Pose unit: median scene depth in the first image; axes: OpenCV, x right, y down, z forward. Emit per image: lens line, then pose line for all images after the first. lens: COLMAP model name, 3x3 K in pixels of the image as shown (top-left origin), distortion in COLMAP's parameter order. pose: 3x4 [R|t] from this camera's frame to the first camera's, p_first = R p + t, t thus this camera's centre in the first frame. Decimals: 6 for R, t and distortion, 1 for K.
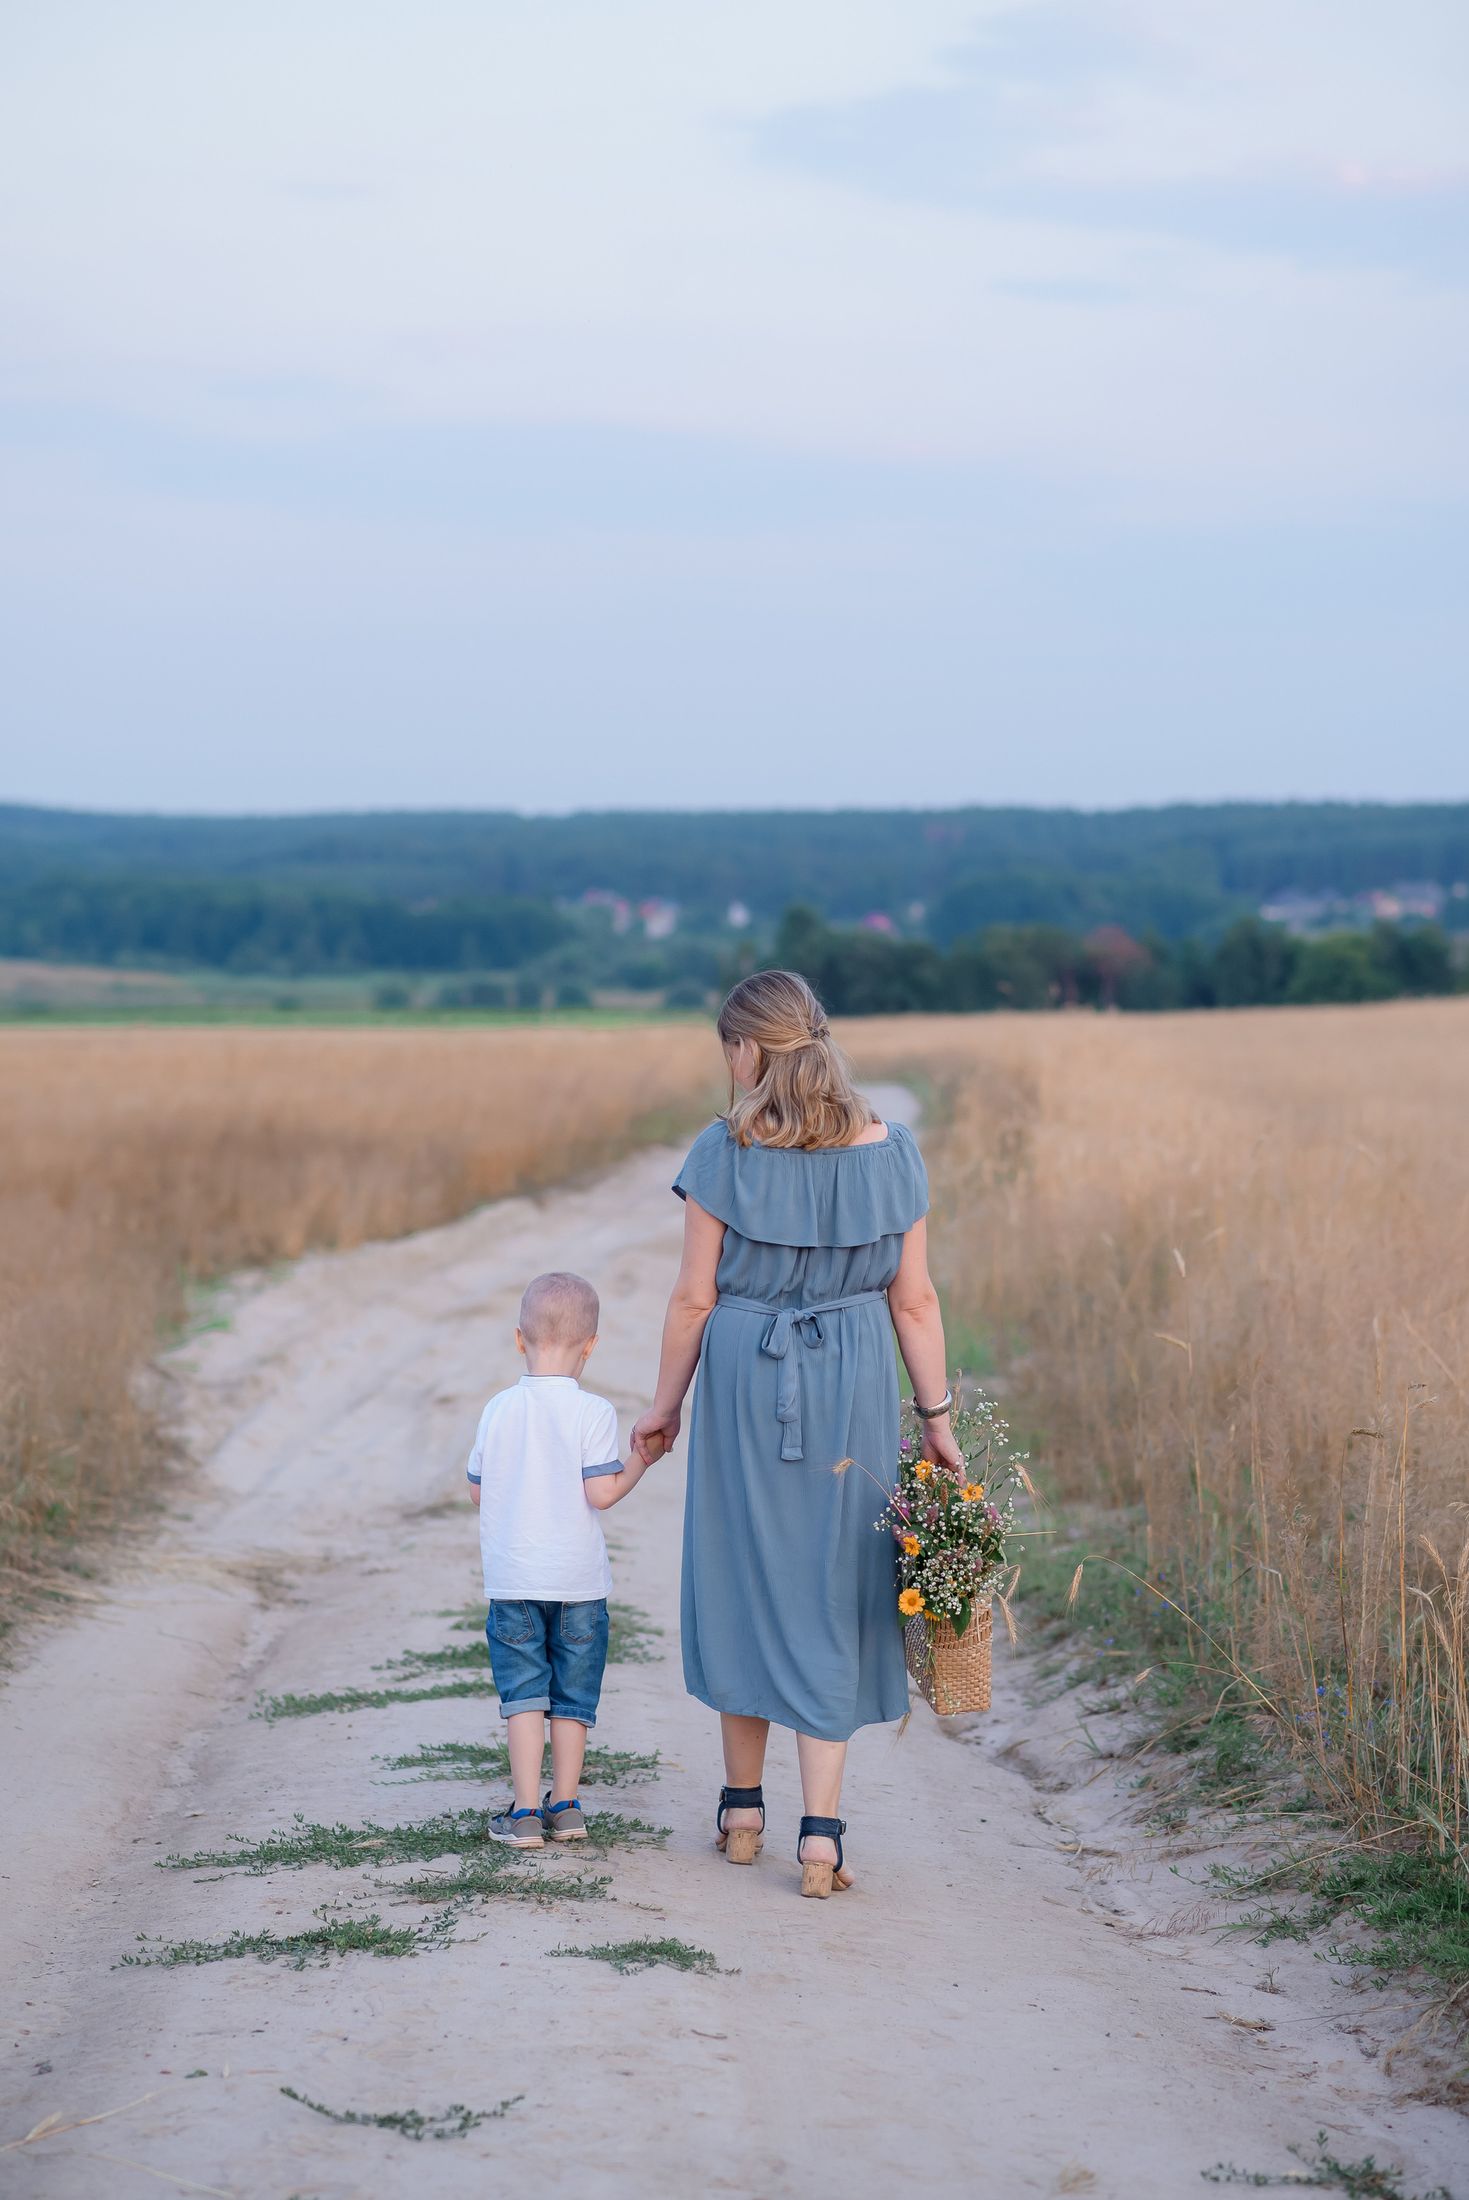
lens RADIAL K [[5625.7, 0, 734.5], [0, 5625.7, 1100.0], [0, 0, 1]] dist [0.016867, 0.566559]
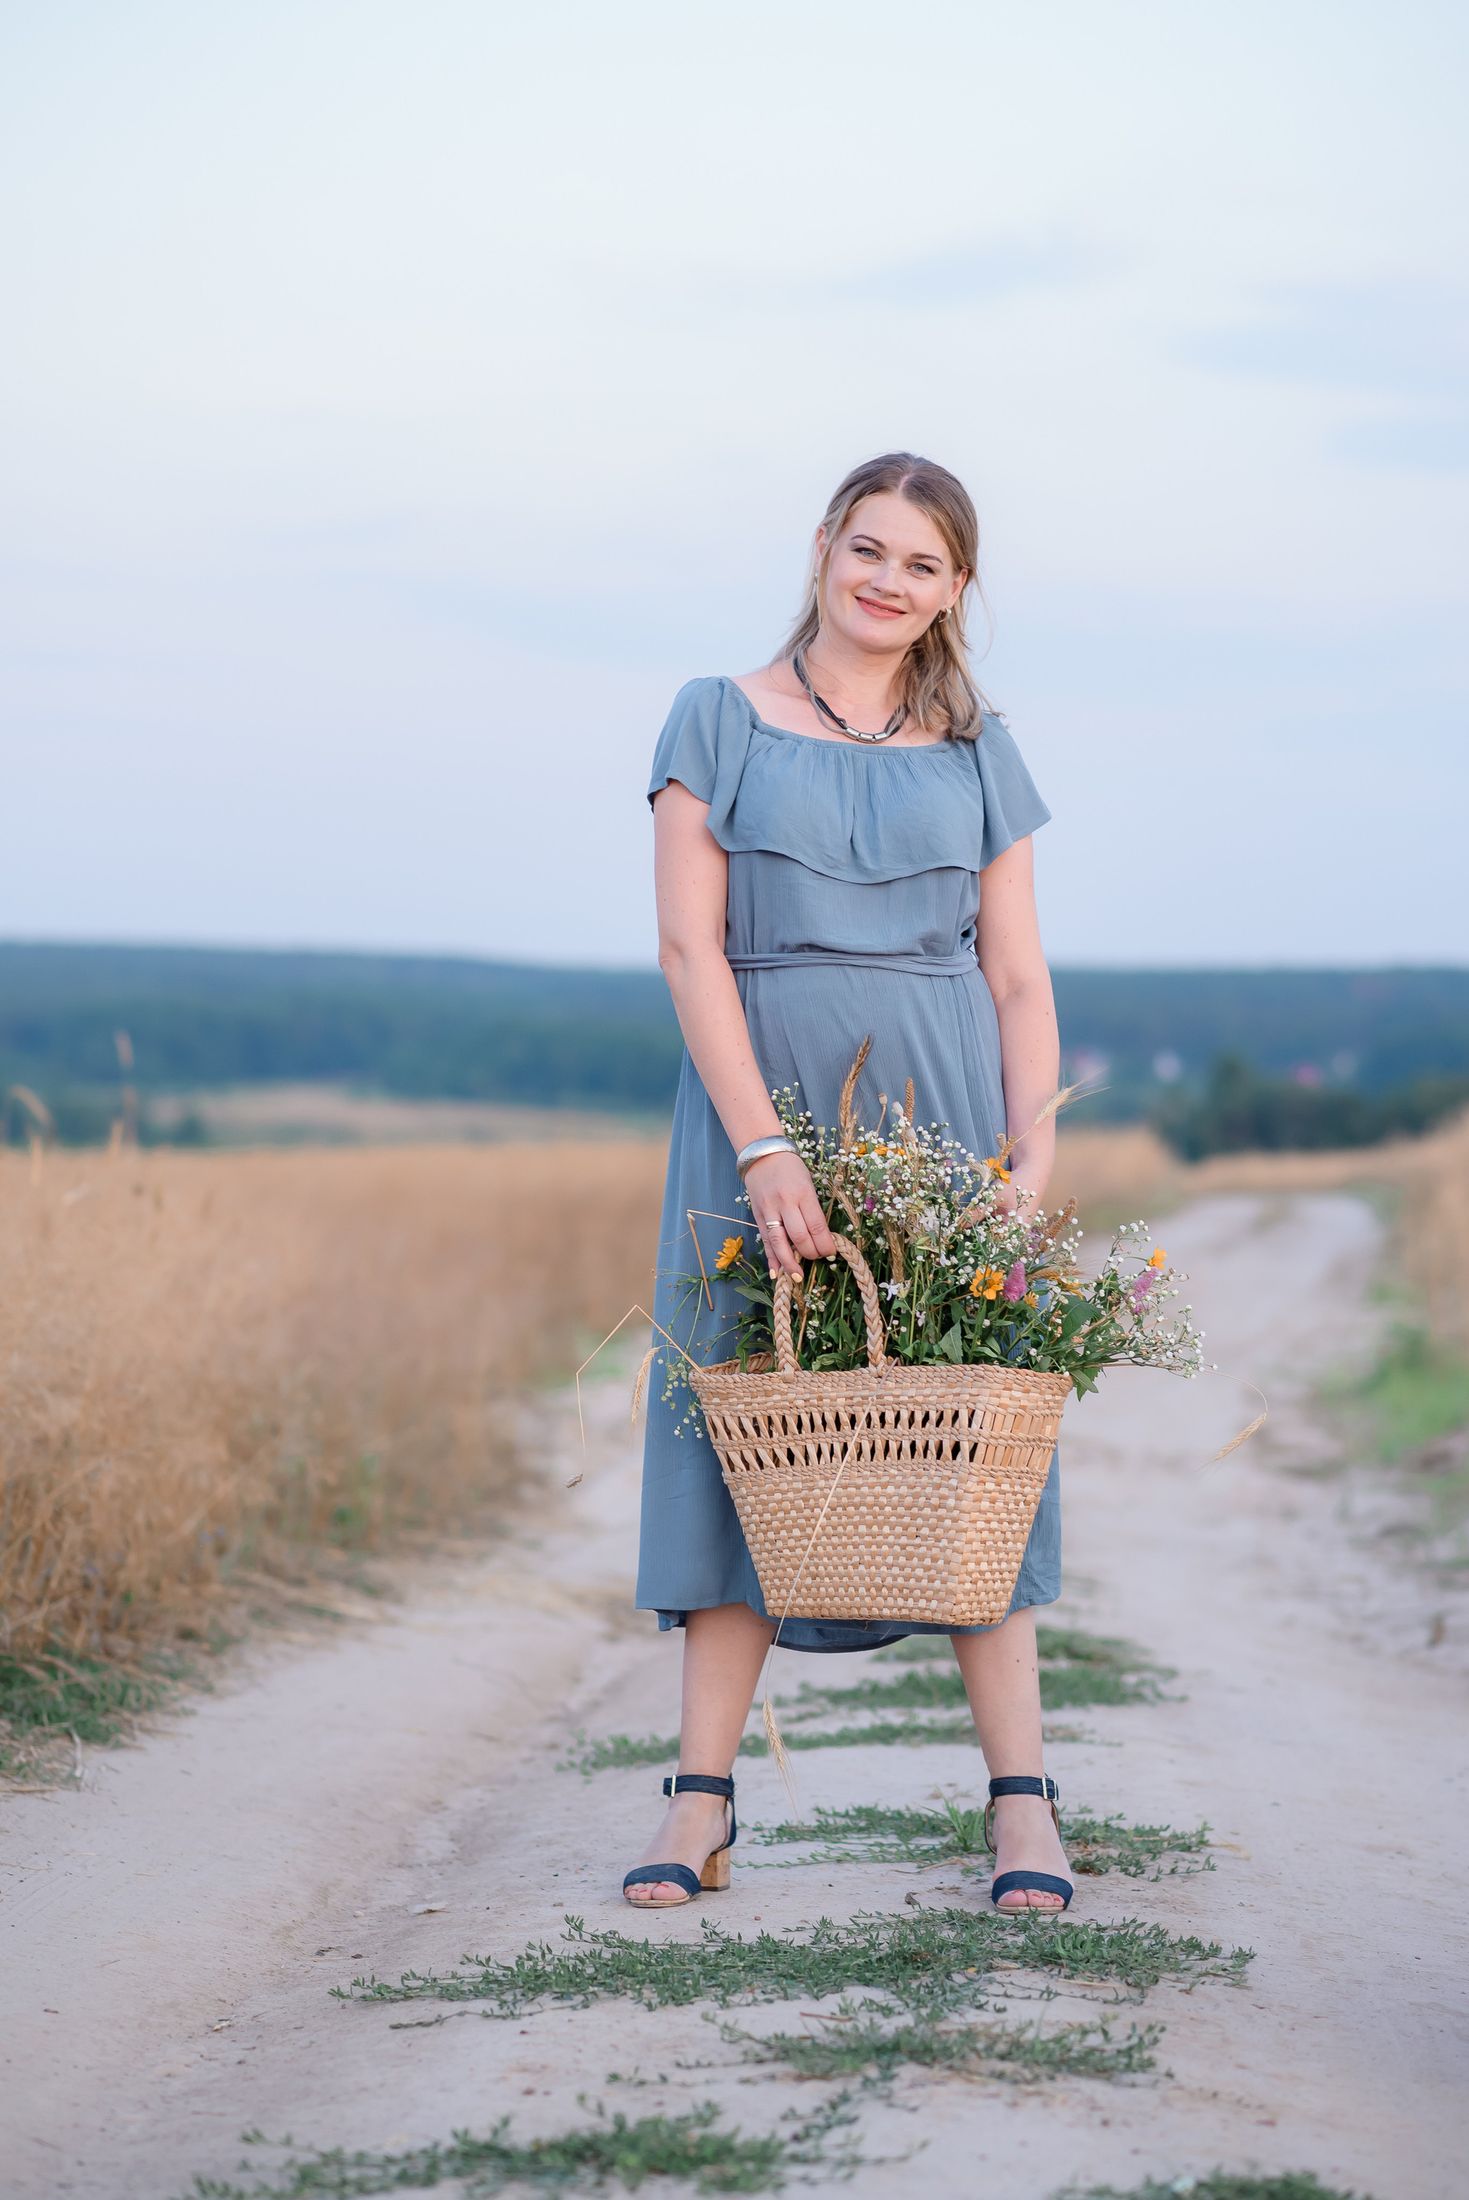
lens RADIAL K [[5491.2, 0, 734.5], [0, 5491.2, 1100.0], [0, 0, 1]] dist [0.041984, 0.396551]
pose [[0.996940, 0.009577, -0.077585, -0.017025], [-0.011699, 0.999568, -0.026945, 0.048357], [0.077293, 0.027770, 0.996622, 0.359751]]
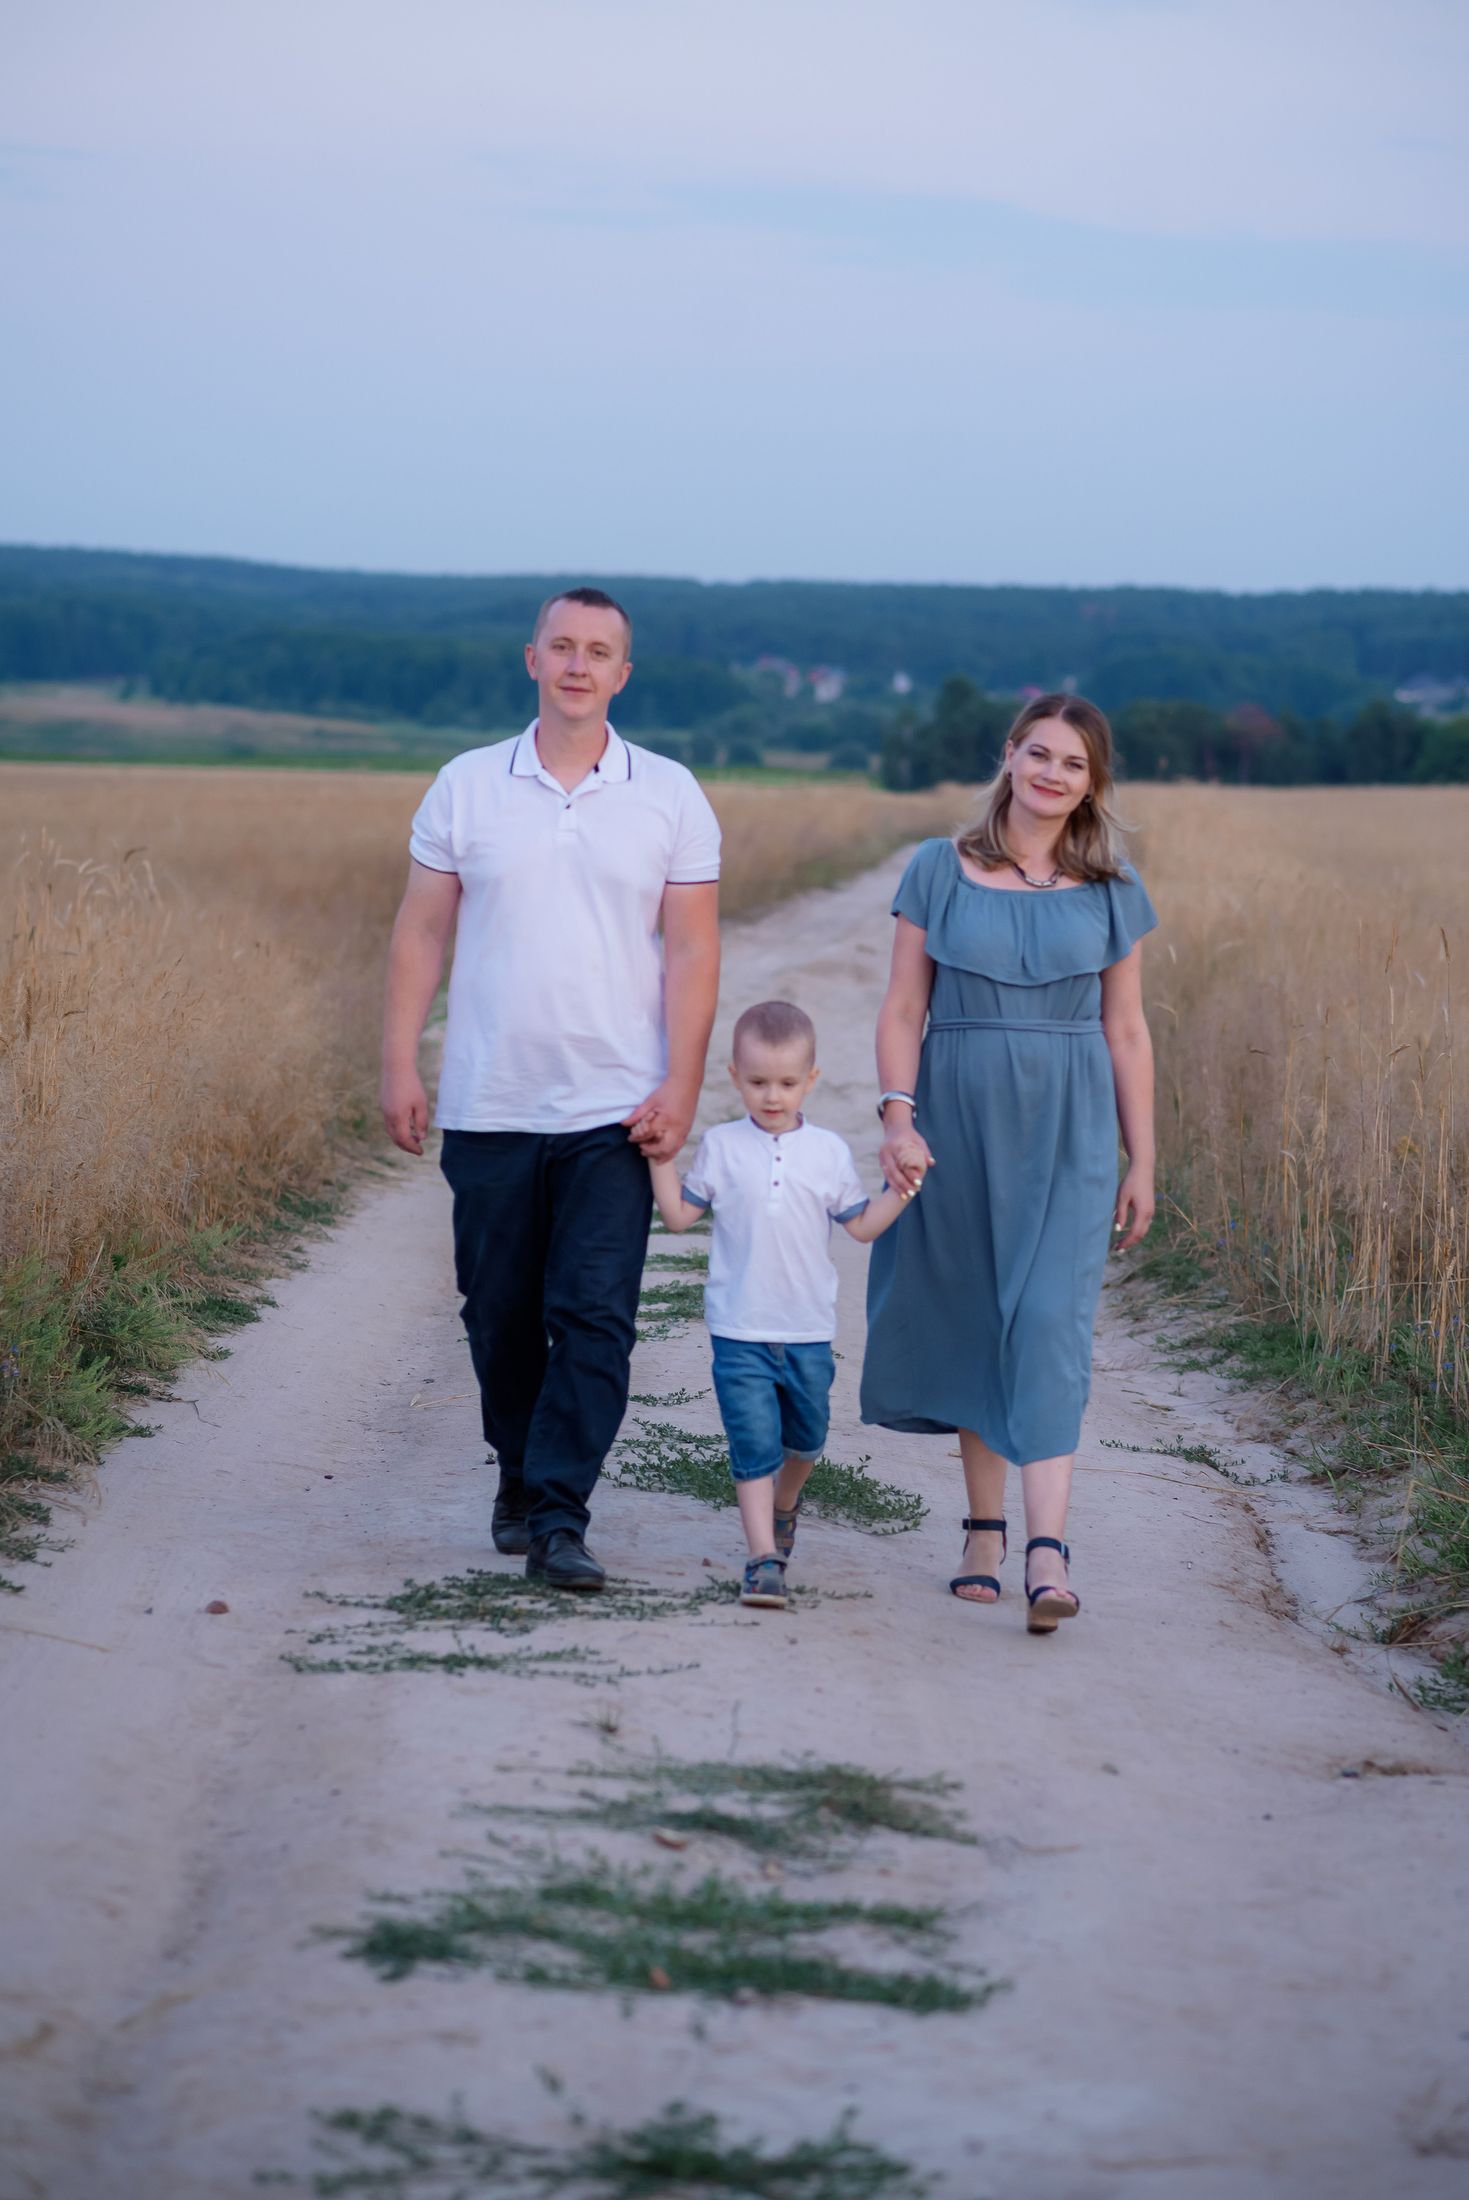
lens RADIAL K [[5297.2, 0, 734.5], [0, 5297.2, 1100.0], [0, 0, 1]] dist [0.039760, 0.393620]
pose [[0.999087, 0.031870, -0.028444, 0.007298], [-0.030522, 0.998446, 0.046620, 0.006656], [0.029886, -0.045709, 0.998508, -0.364788]]
